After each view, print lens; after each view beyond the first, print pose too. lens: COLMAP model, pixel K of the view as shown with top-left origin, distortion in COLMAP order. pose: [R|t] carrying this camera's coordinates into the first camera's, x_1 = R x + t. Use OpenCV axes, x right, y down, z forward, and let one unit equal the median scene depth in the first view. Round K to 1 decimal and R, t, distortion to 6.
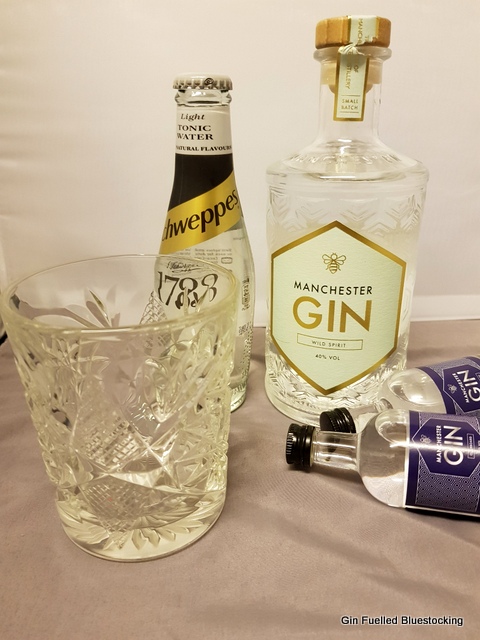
lens RADIAL K [[481.3, 0, 237.9], [0, 481.3, 324.6], [0, 0, 1]] dist [0.013070, 0.005198]
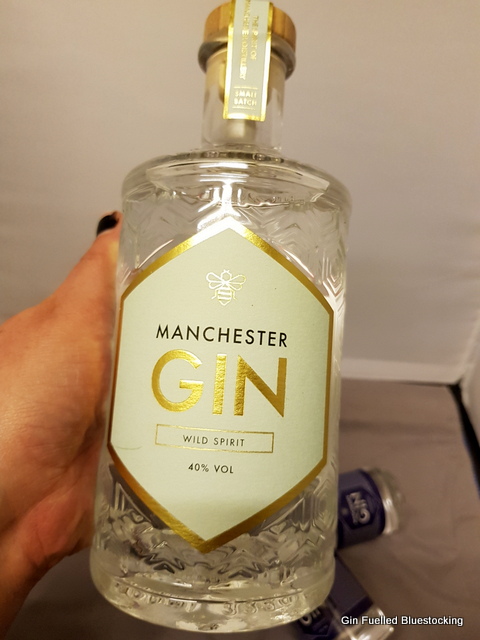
lens RADIAL K [[495.5, 0, 240.0], [0, 495.5, 320.0], [0, 0, 1]] dist [0.002845, 0.001519]
pose [[0.963942, 0.112987, 0.240935, 0.070346], [0.017614, 0.876314, -0.481418, 0.197912], [-0.265528, 0.468303, 0.842726, 0.479447]]
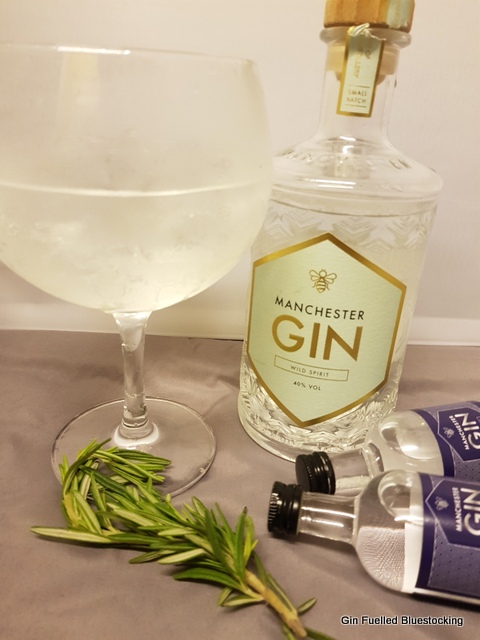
lens RADIAL K [[481.3, 0, 229.3], [0, 481.3, 314.7], [0, 0, 1]] dist [0.042848, -0.001950]
pose [[0.996429, 0.083778, -0.010473, 0.046572], [-0.083727, 0.996475, 0.005207, -0.056203], [0.010872, -0.004312, 0.999932, 0.132740]]
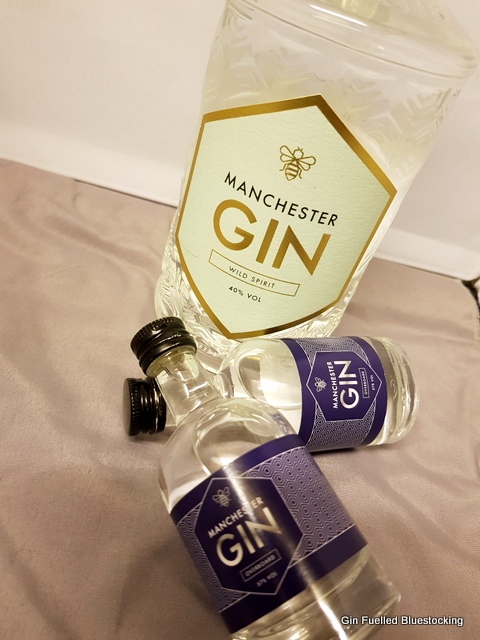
lens RADIAL K [[495.5, 0, 240.0], [0, 495.5, 320.0], [0, 0, 1]] dist [0.002845, 0.001519]
pose [[0.954246, 0.213377, 0.209487, 0.039986], [-0.265639, 0.926580, 0.266242, -0.090149], [-0.137297, -0.309708, 0.940867, 0.337608]]
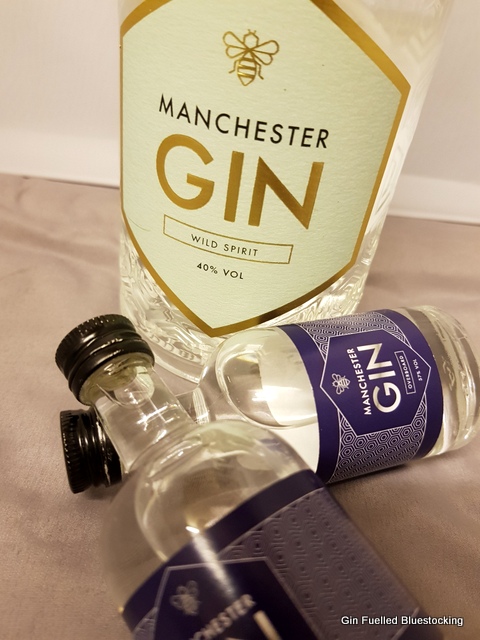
lens RADIAL K [[501.5, 0, 246.9], [0, 501.5, 315.8], [0, 0, 1]] dist [0.004367, -0.113206]
pose [[0.984746, 0.080114, 0.154455, 0.144820], [-0.118490, 0.958820, 0.258118, -0.025691], [-0.127415, -0.272482, 0.953687, 0.520678]]
